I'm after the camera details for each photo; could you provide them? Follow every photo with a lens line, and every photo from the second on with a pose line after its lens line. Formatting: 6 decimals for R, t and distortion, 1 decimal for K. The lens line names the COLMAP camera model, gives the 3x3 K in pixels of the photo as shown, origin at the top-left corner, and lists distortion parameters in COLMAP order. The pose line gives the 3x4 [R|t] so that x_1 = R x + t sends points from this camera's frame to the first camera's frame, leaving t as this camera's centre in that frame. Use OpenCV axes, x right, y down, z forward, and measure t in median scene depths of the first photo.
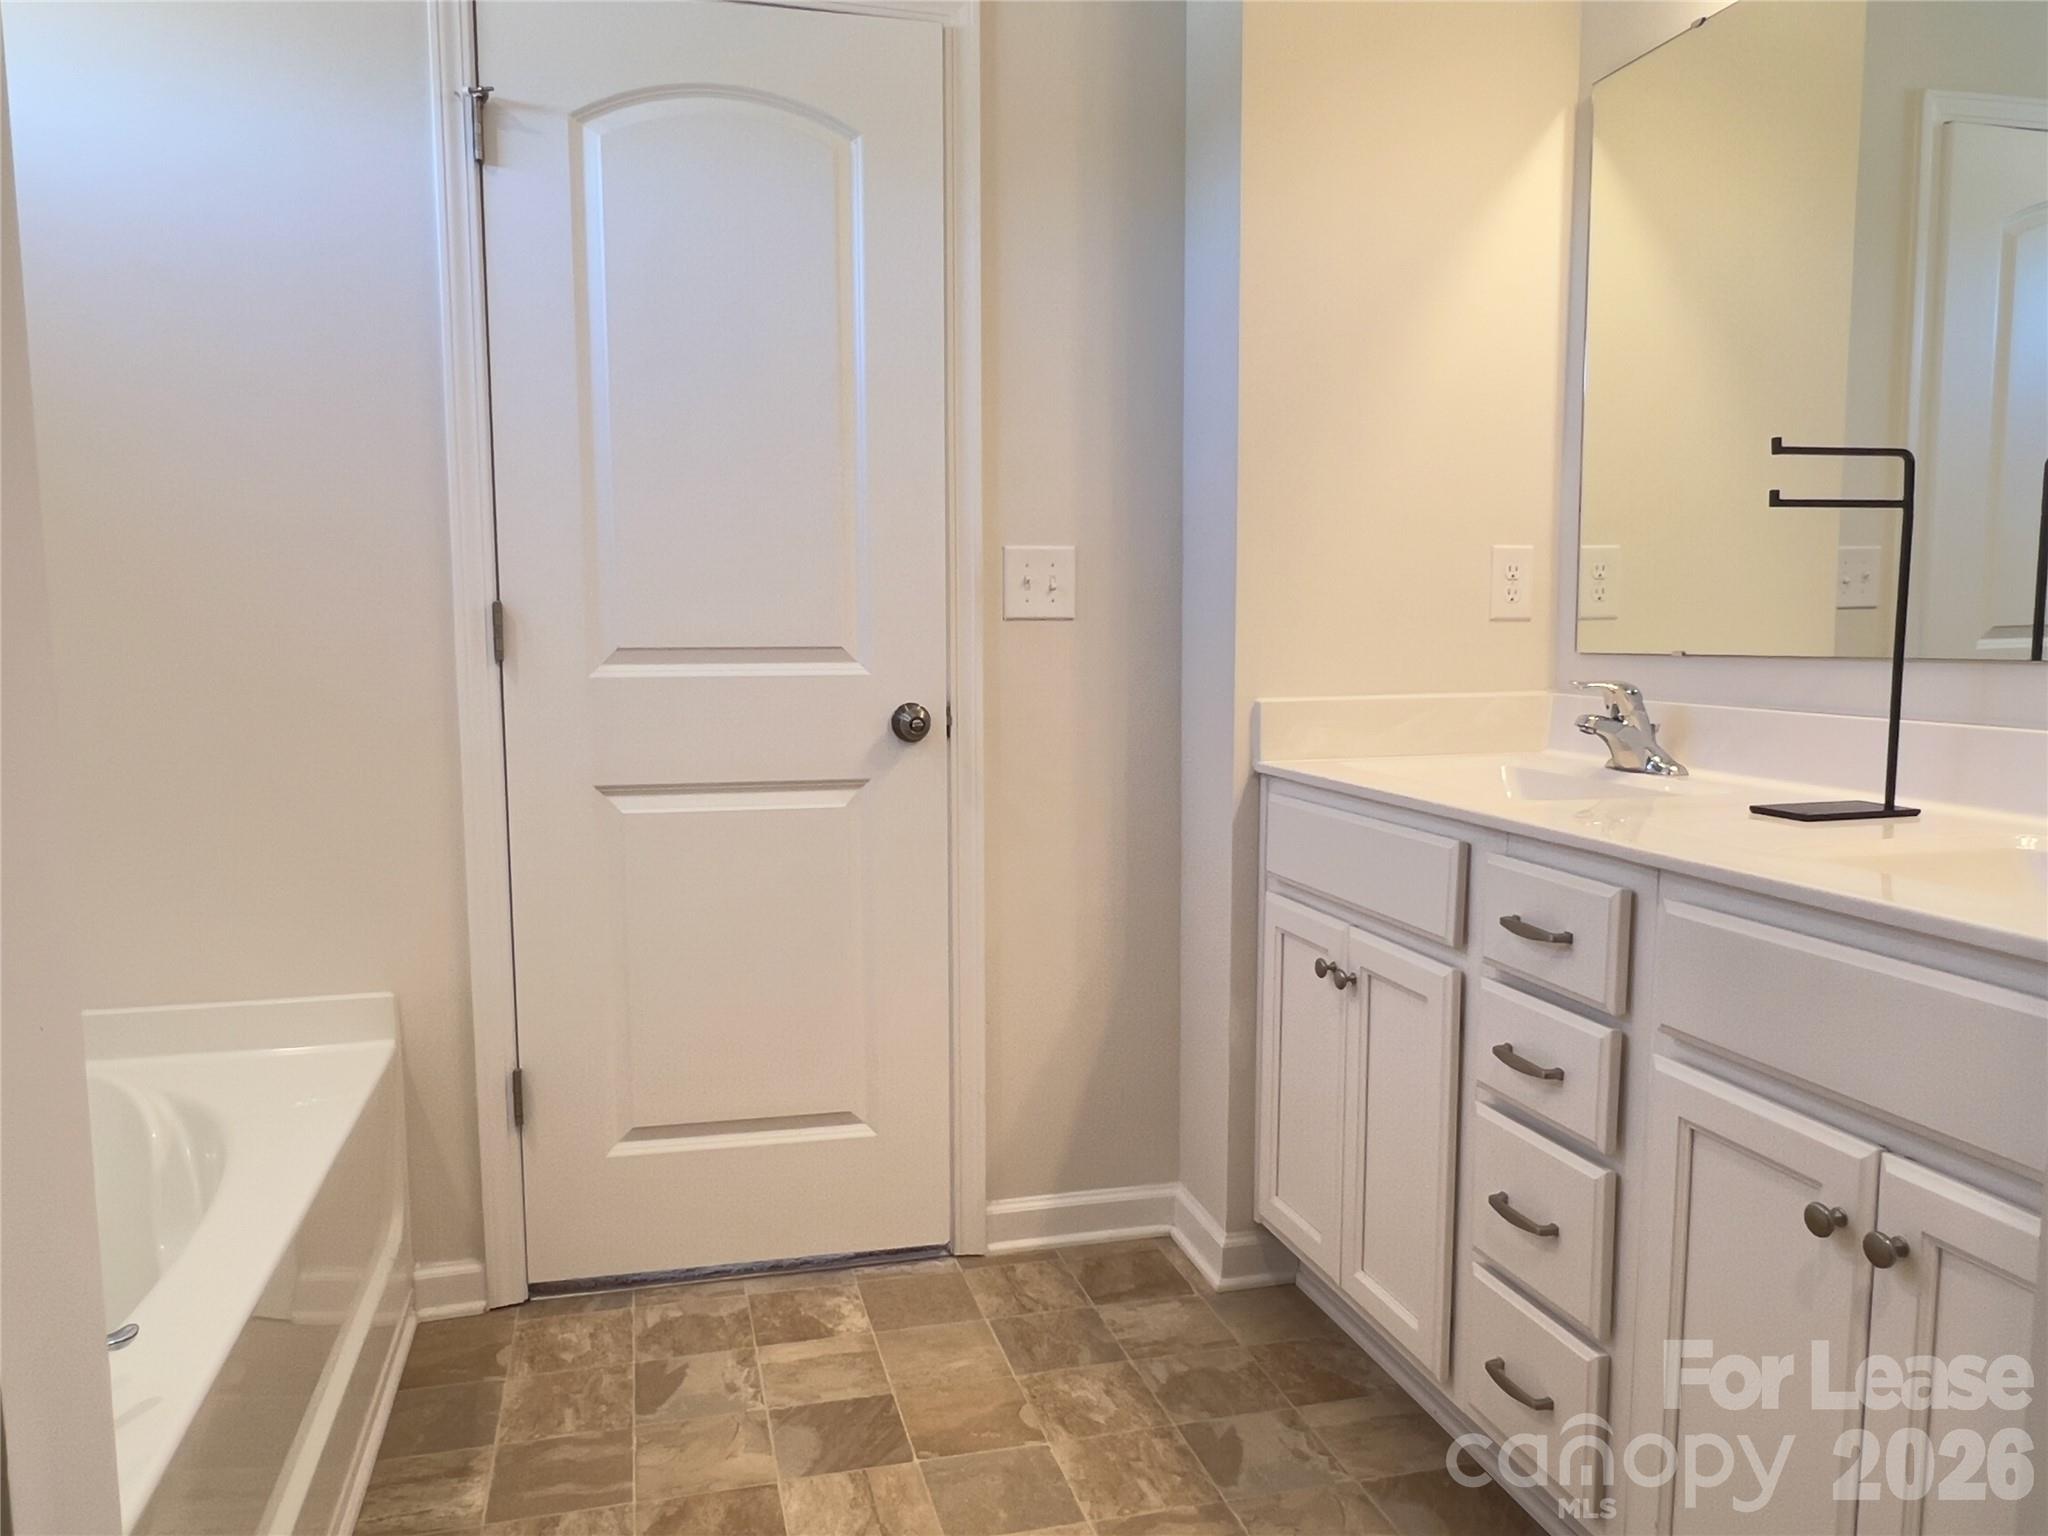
lens RADIAL K [[1432.9, 0, 1013.7], [0, 1432.9, 780.5], [0, 0, 1]] dist [-0.024547, 0.016426]
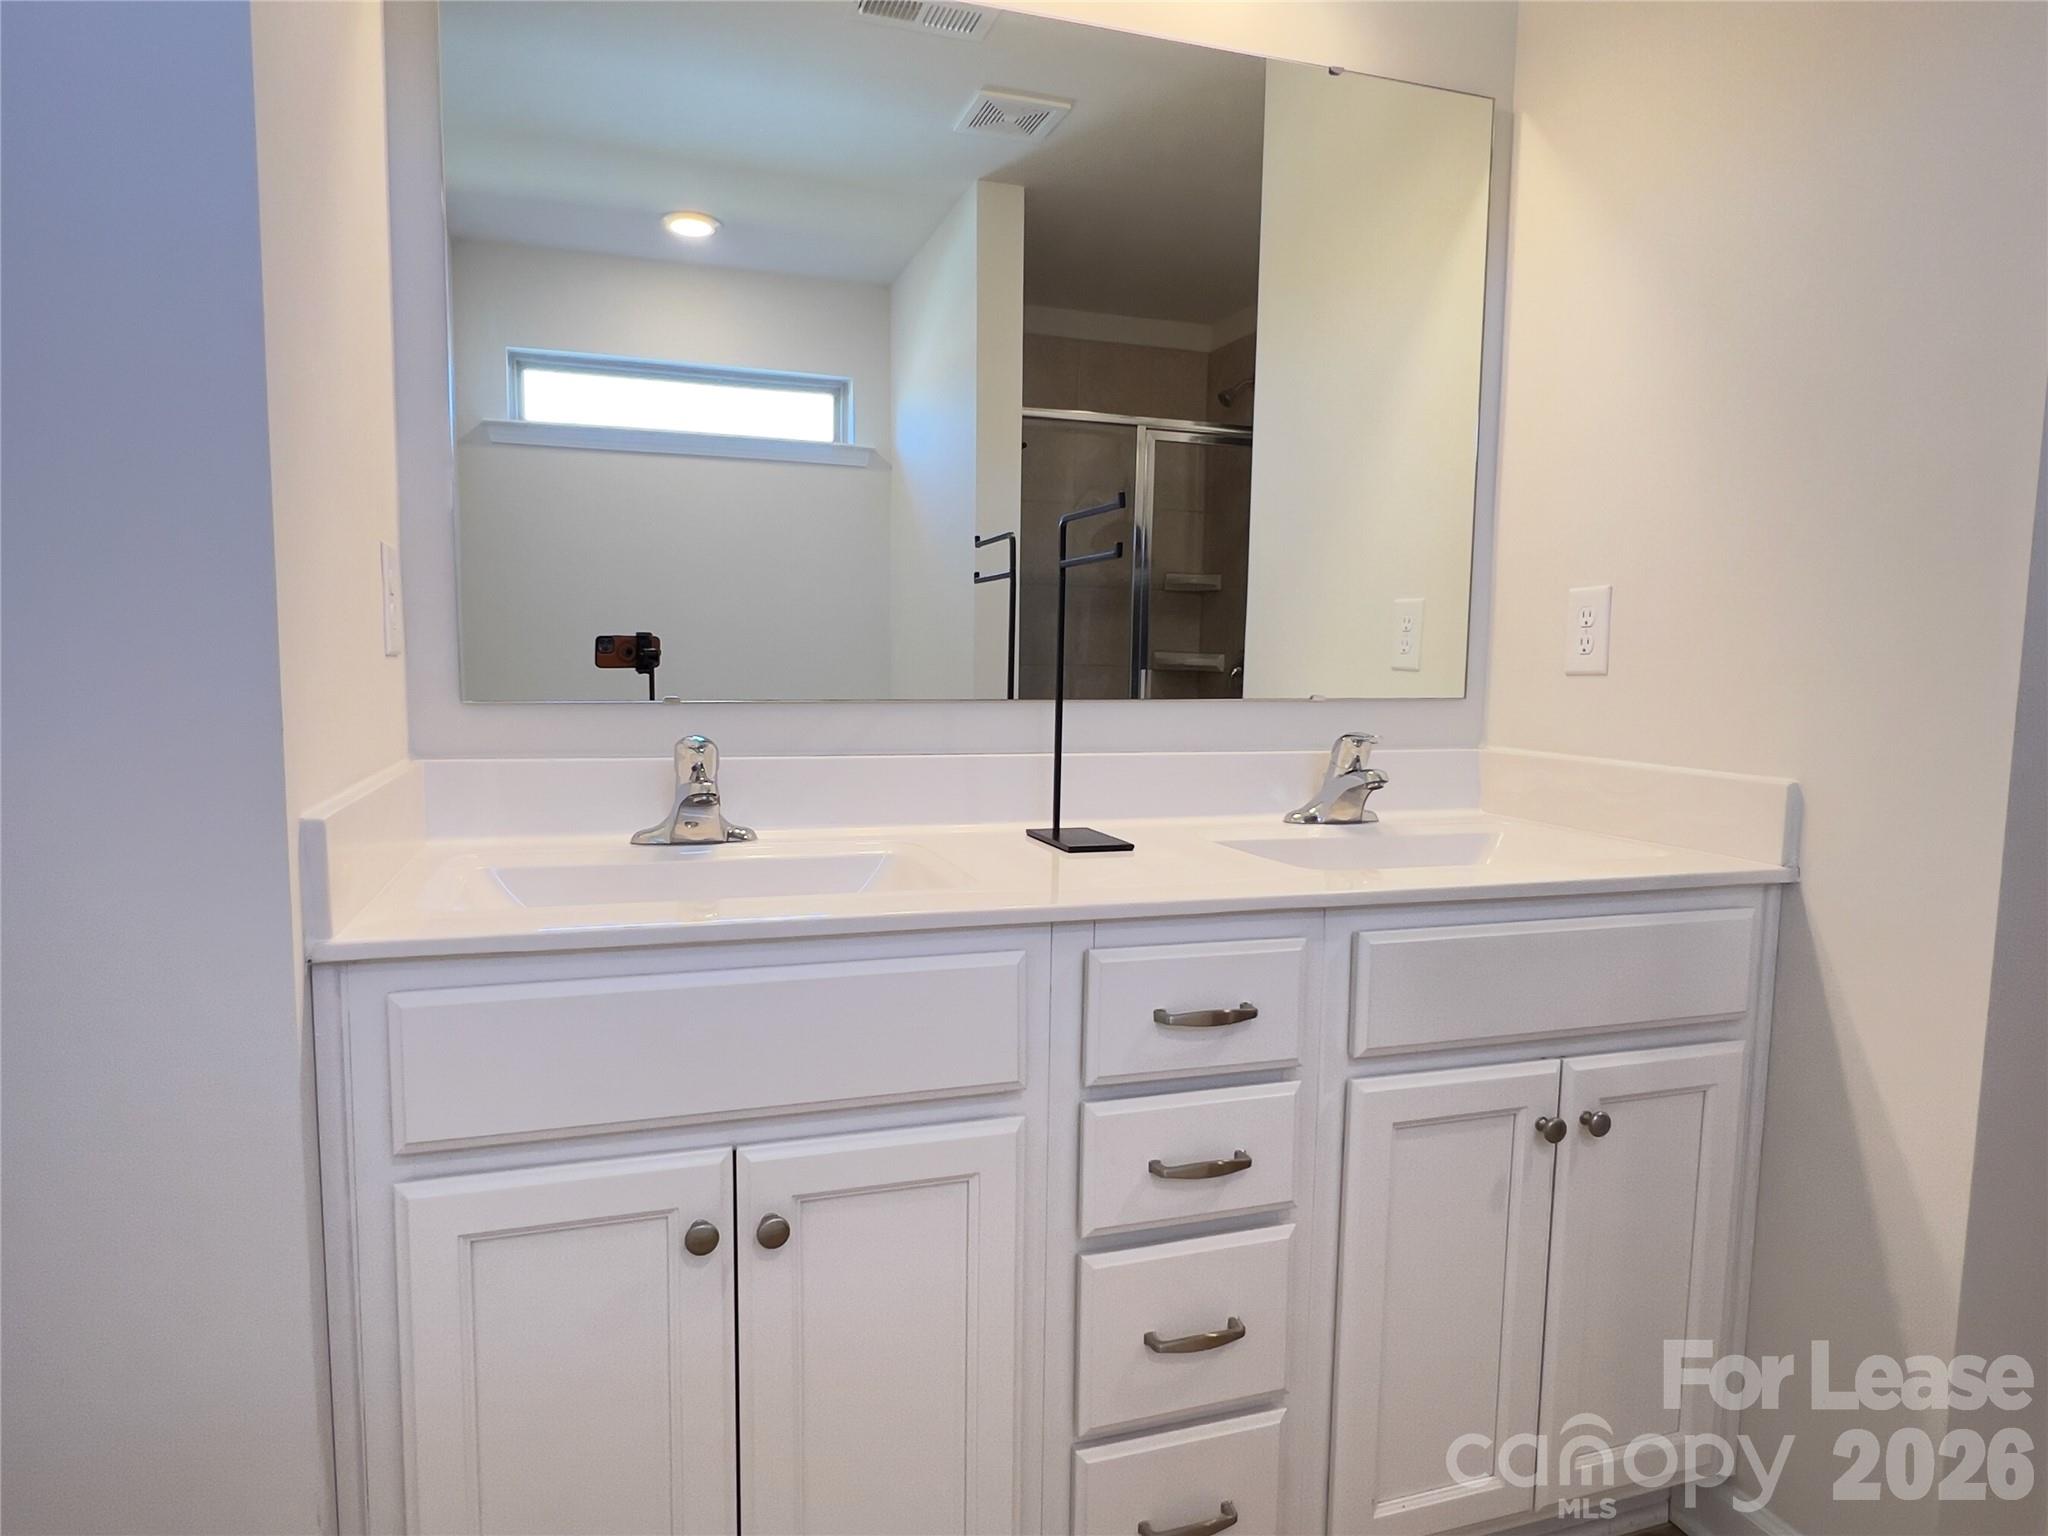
lens RADIAL K [[1206.9, 0, 1014.4], [0, 1206.9, 764.5], [0, 0, 1]] dist [0.008234, 0.001786]
pose [[-0.055947, -0.079302, 0.995279, -0.316408], [0.095847, 0.991810, 0.084413, -0.108646], [-0.993823, 0.100117, -0.047888, 0.981683]]
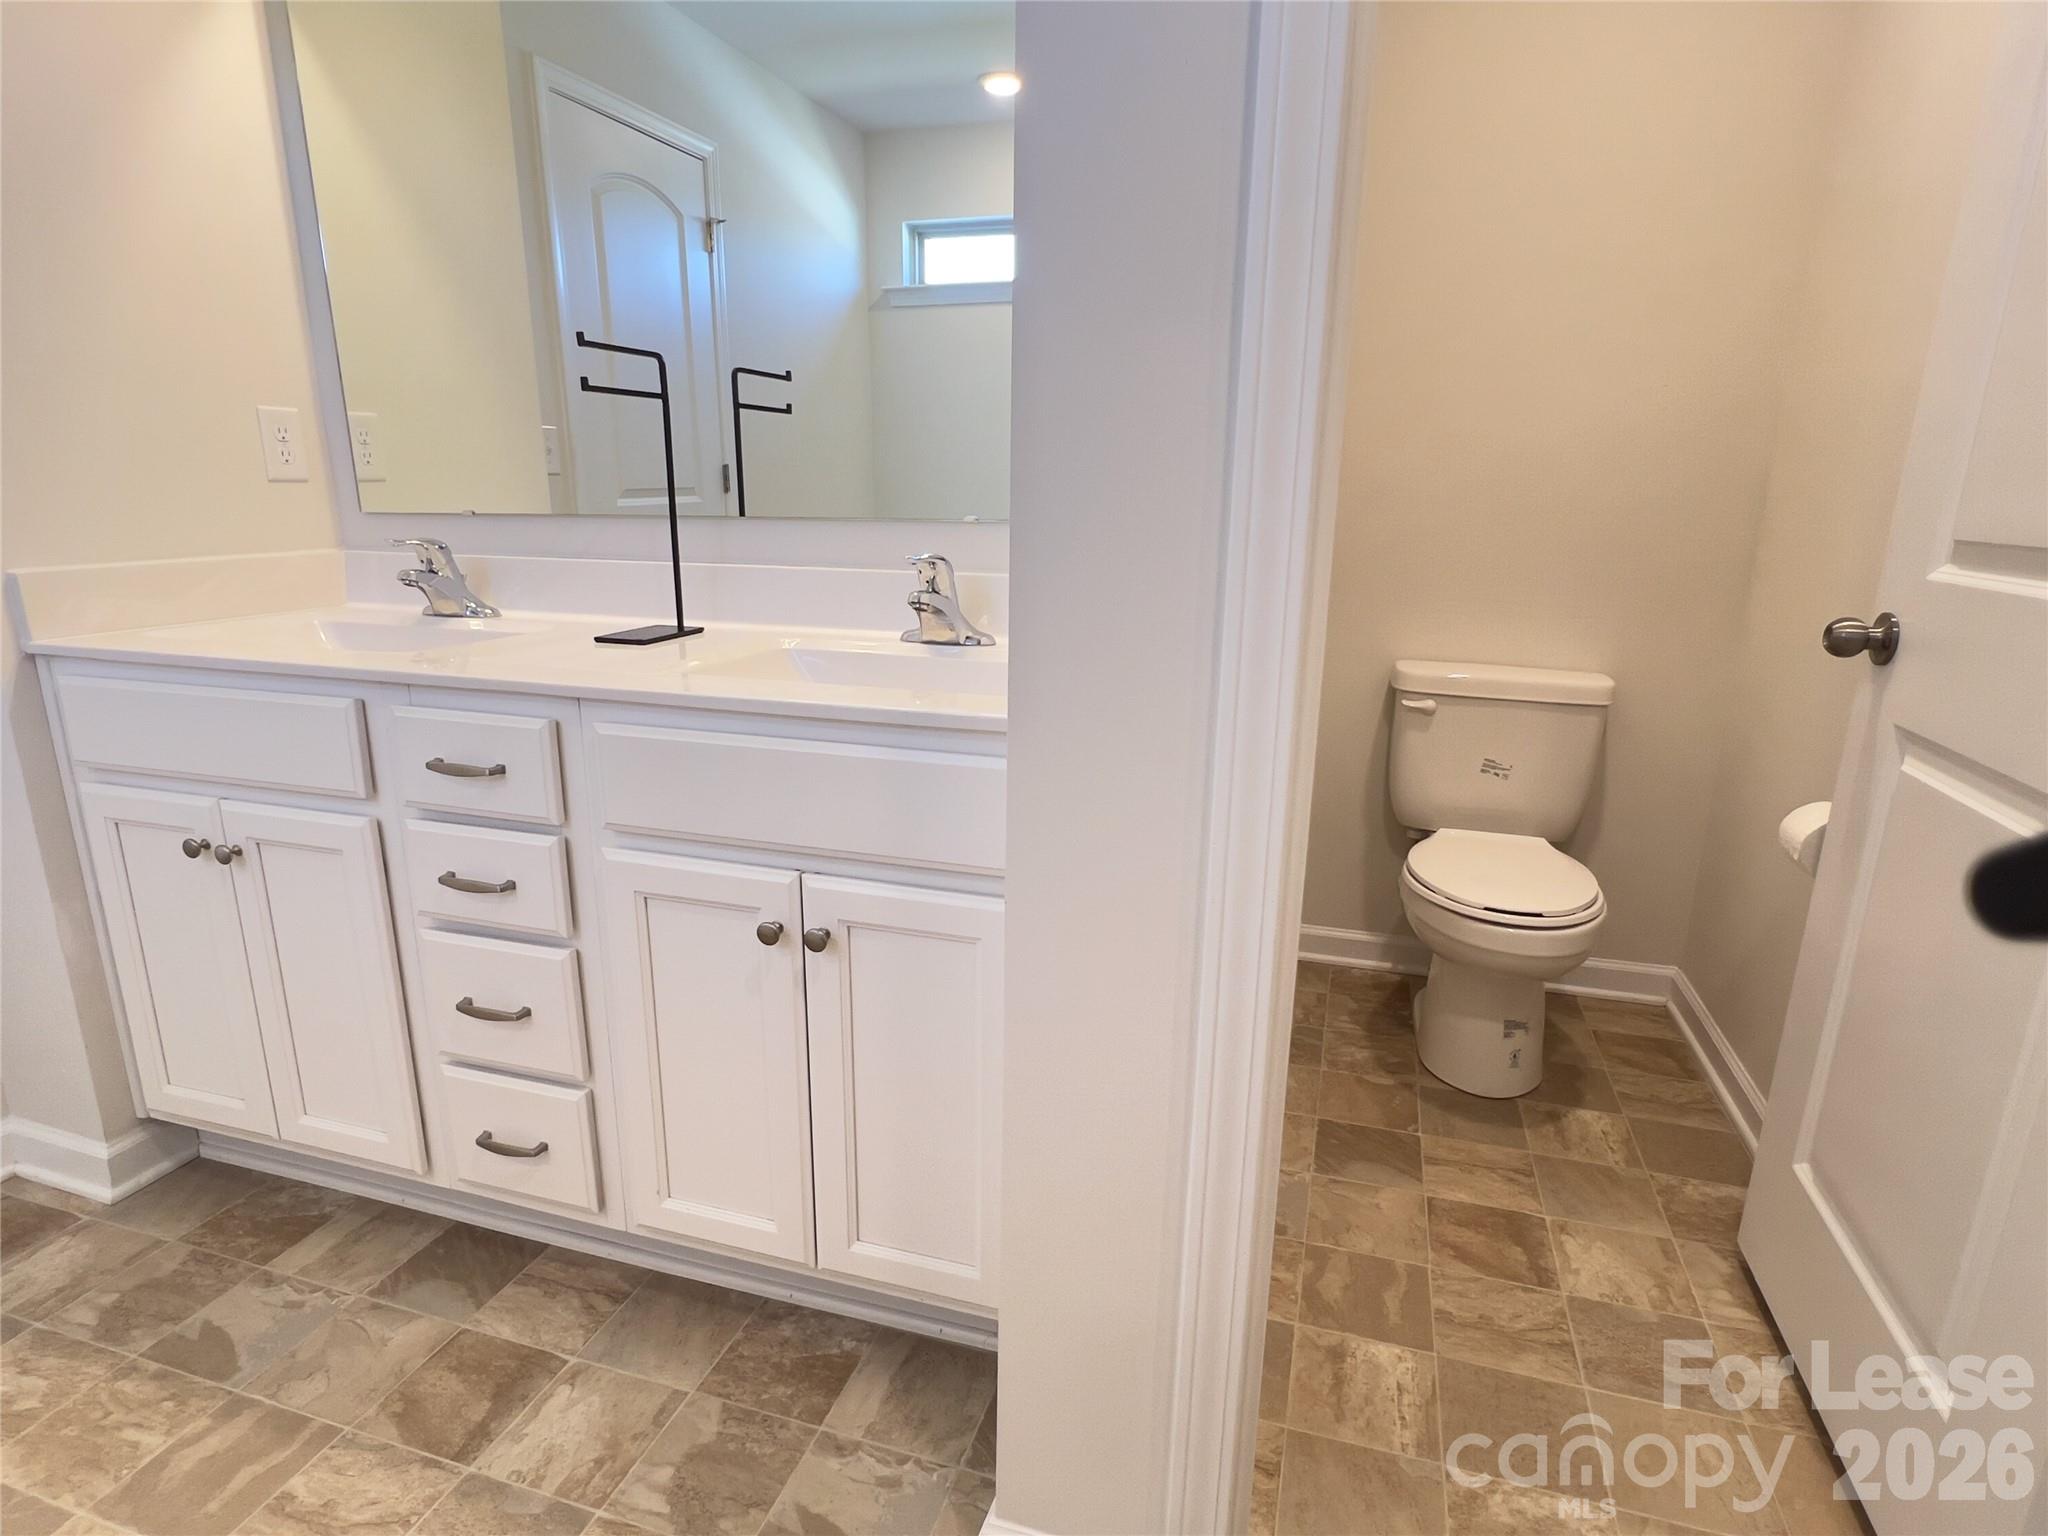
lens RADIAL K [[1101.4, 0, 1015.6], [0, 1101.4, 777.7], [0, 0, 1]] dist [-0.018423, 0.008635]
pose [[0.529471, -0.205128, 0.823155, -0.100633], [0.076855, 0.977934, 0.194263, -0.018806], [-0.844840, -0.039593, 0.533553, 0.147930]]
